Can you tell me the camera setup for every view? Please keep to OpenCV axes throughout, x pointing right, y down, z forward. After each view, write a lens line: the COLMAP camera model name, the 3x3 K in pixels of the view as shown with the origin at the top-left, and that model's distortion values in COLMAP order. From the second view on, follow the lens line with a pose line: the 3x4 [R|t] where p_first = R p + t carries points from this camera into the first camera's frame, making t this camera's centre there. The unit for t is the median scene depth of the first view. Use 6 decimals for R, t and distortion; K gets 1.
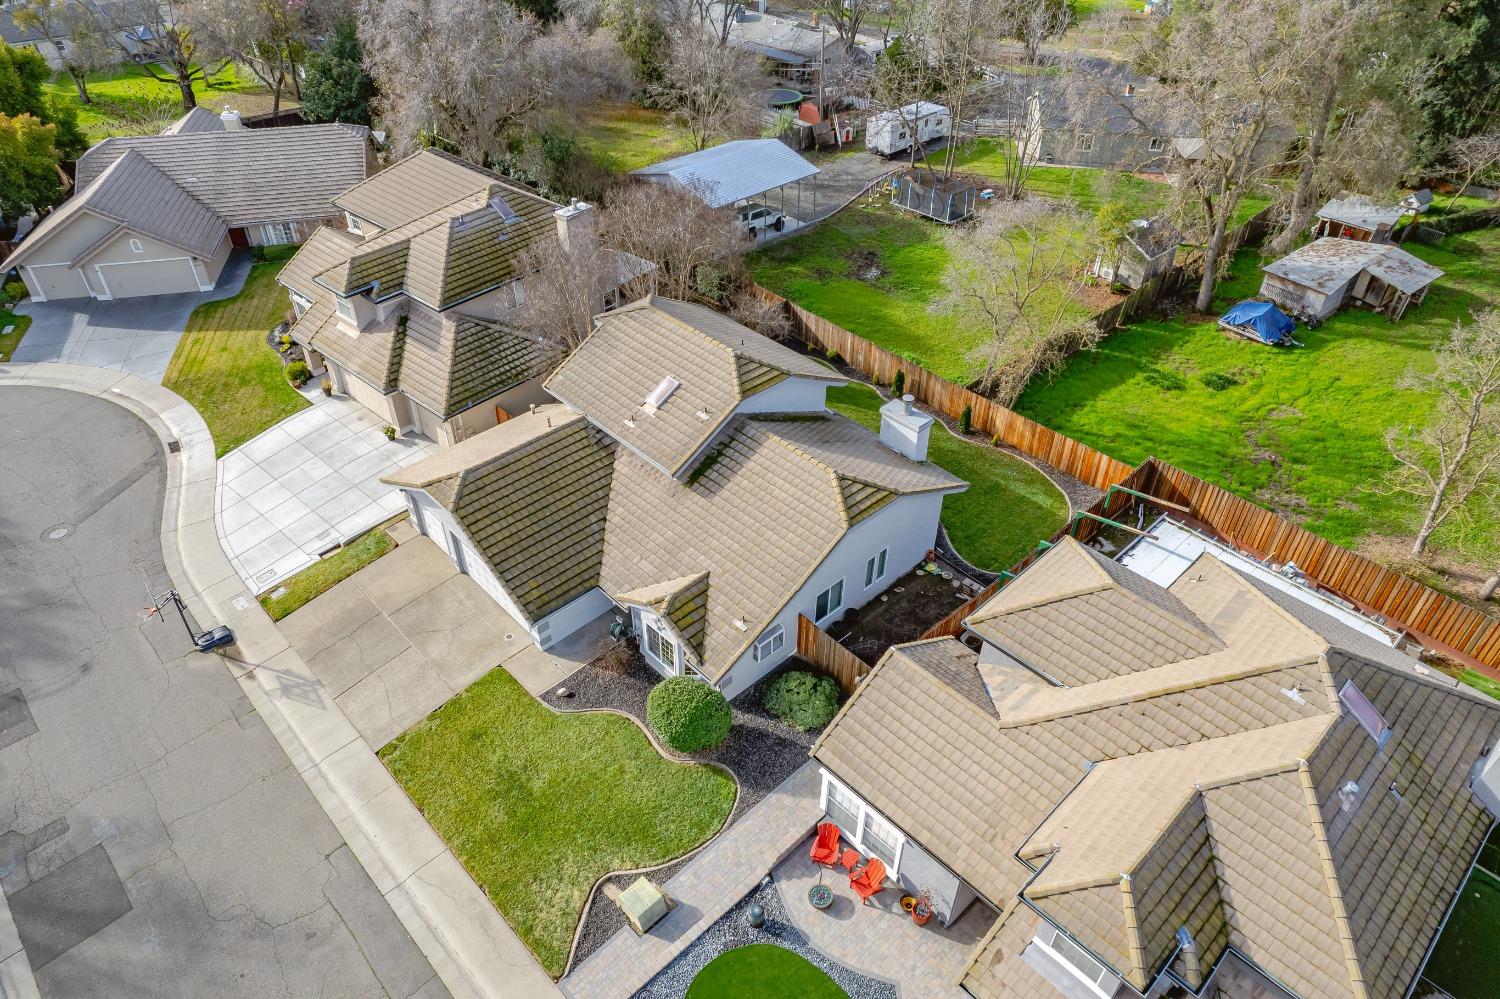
lens RADIAL K [[960.8, 0, 736.7], [0, 960.8, 500.8], [0, 0, 1]] dist [-0.078557, 0.068749]
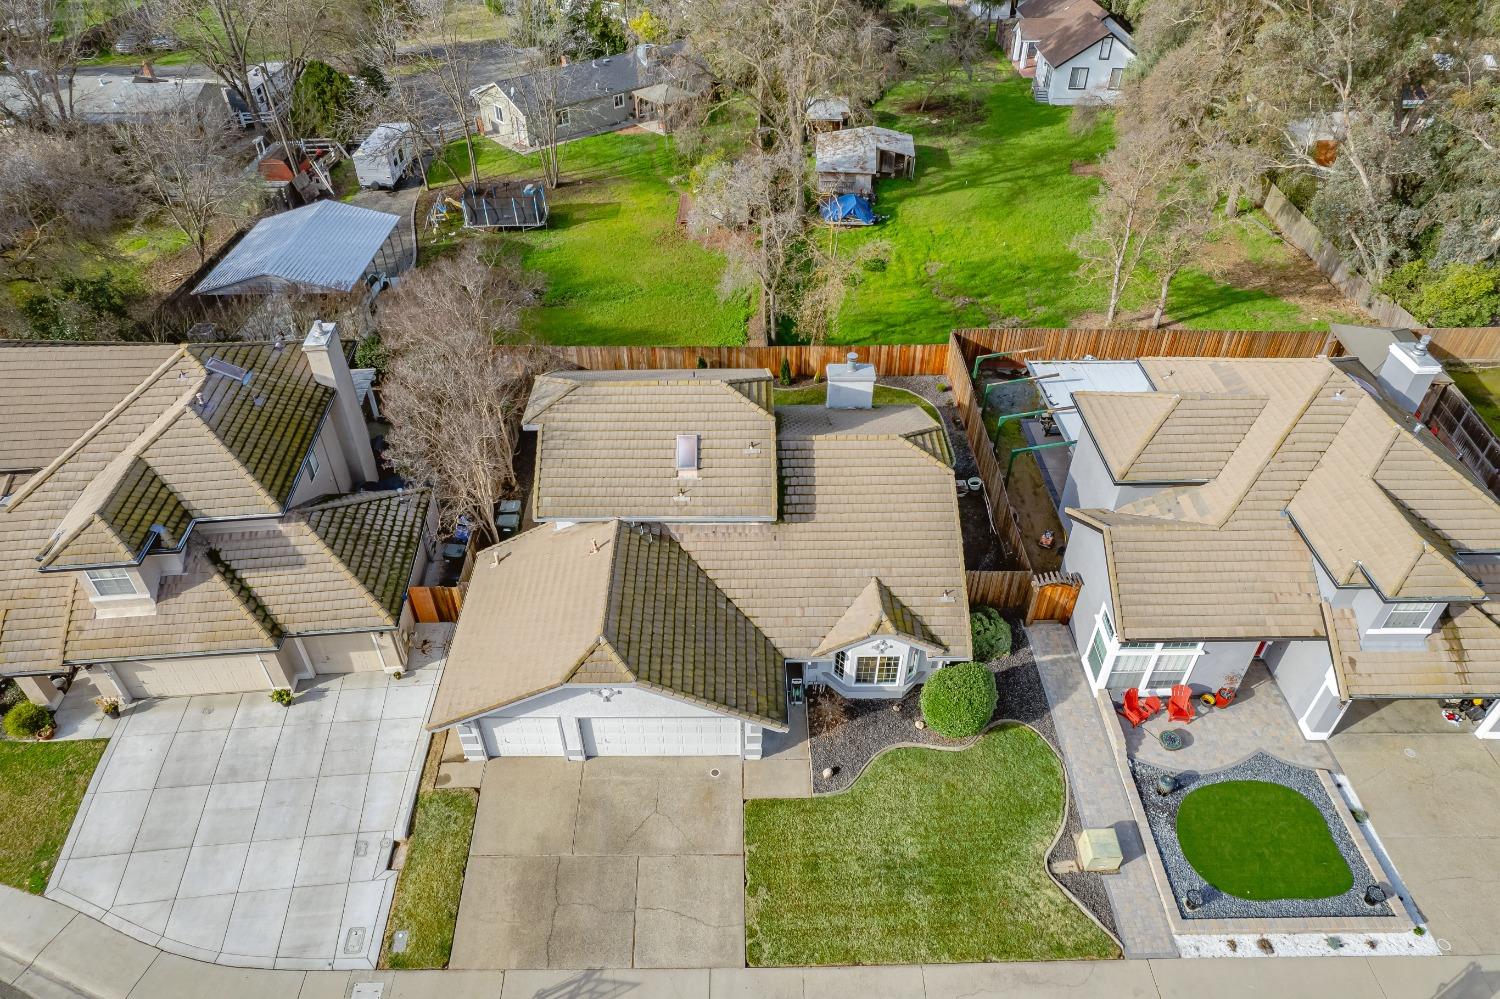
lens RADIAL K [[960.8, 0, 733.8], [0, 960.8, 503.5], [0, 0, 1]] dist [-0.078557, 0.068749]
pose [[0.682233, -0.469394, 0.560560, -0.576035], [0.462872, 0.870777, 0.165819, -0.199707], [-0.565957, 0.146341, 0.811343, 0.238097]]
